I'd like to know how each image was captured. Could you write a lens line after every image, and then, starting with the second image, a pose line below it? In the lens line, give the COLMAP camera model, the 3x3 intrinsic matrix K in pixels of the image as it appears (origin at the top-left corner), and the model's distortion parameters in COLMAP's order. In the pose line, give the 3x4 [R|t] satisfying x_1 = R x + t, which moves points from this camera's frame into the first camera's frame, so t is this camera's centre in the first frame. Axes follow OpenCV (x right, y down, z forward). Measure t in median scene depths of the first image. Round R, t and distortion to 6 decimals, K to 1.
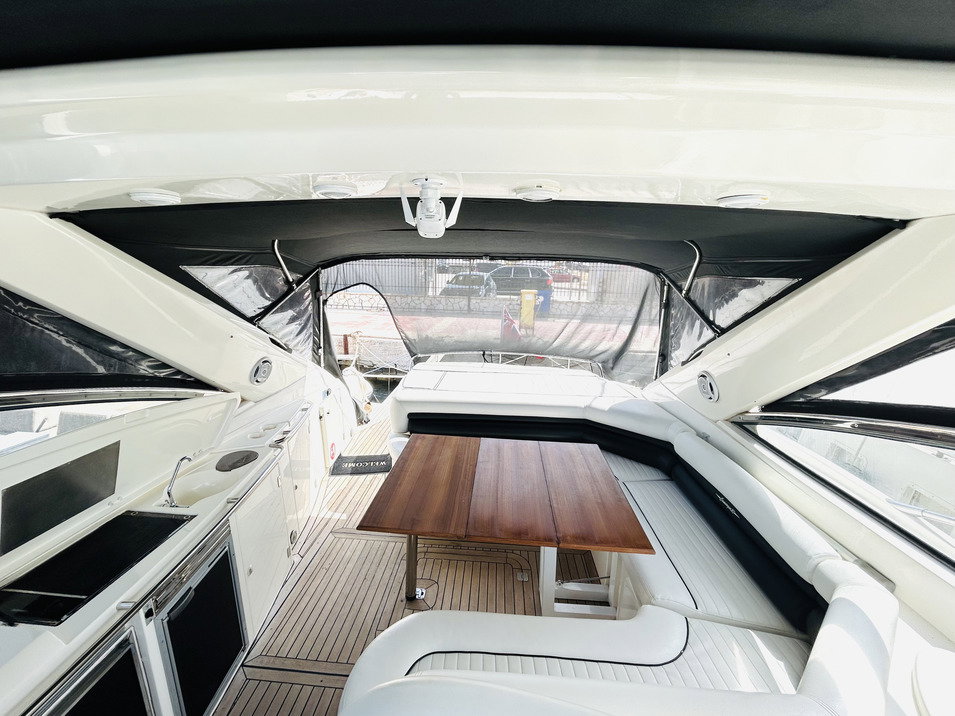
lens RADIAL K [[386.0, 0, 469.0], [0, 386.0, 353.4], [0, 0, 1]] dist [0.001798, 0.000018]
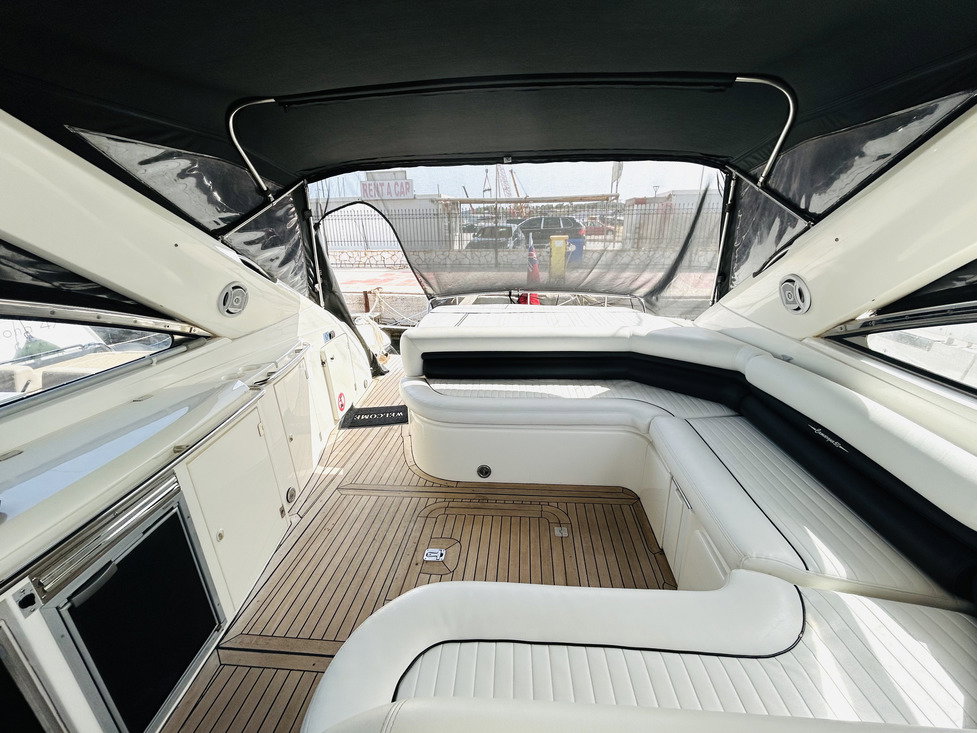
lens RADIAL K [[393.9, 0, 494.0], [0, 393.9, 352.2], [0, 0, 1]] dist [-0.001206, -0.000262]
pose [[0.999406, -0.033145, -0.009419, 0.012314], [0.033918, 0.994466, 0.099437, 0.093036], [0.006071, -0.099697, 0.994999, 0.174041]]
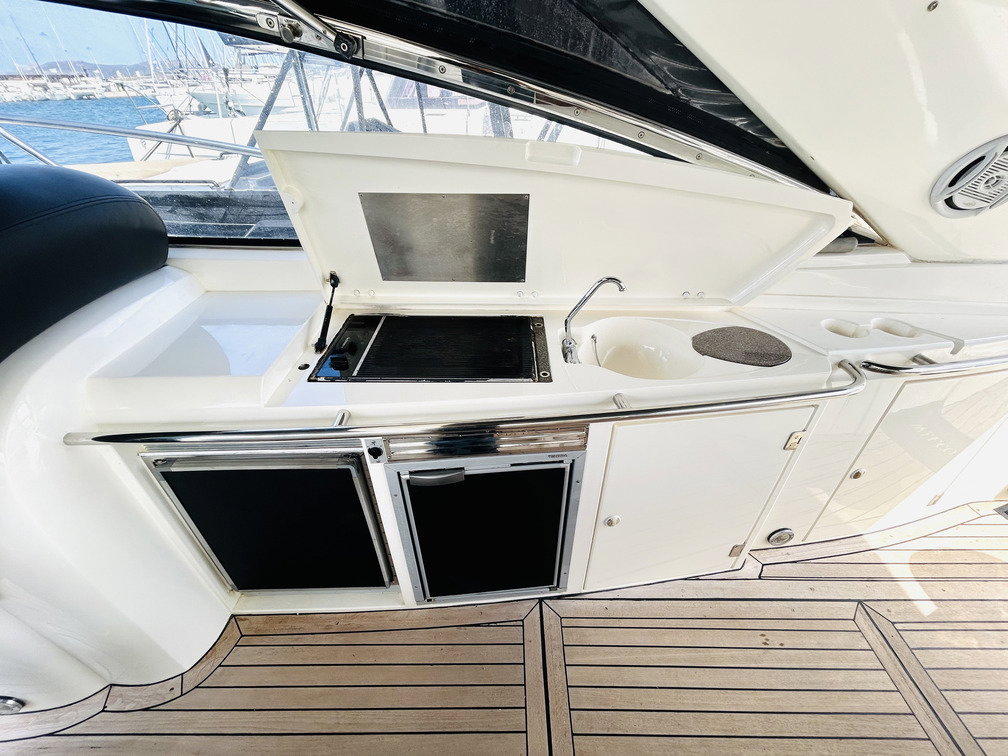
lens RADIAL K [[407.4, 0, 495.0], [0, 407.4, 373.2], [0, 0, 1]] dist [0.001798, 0.000018]
pose [[0.059562, 0.567424, -0.821269, -0.159263], [-0.186773, 0.814535, 0.549226, 0.071559], [0.980596, 0.120678, 0.154494, 0.531056]]
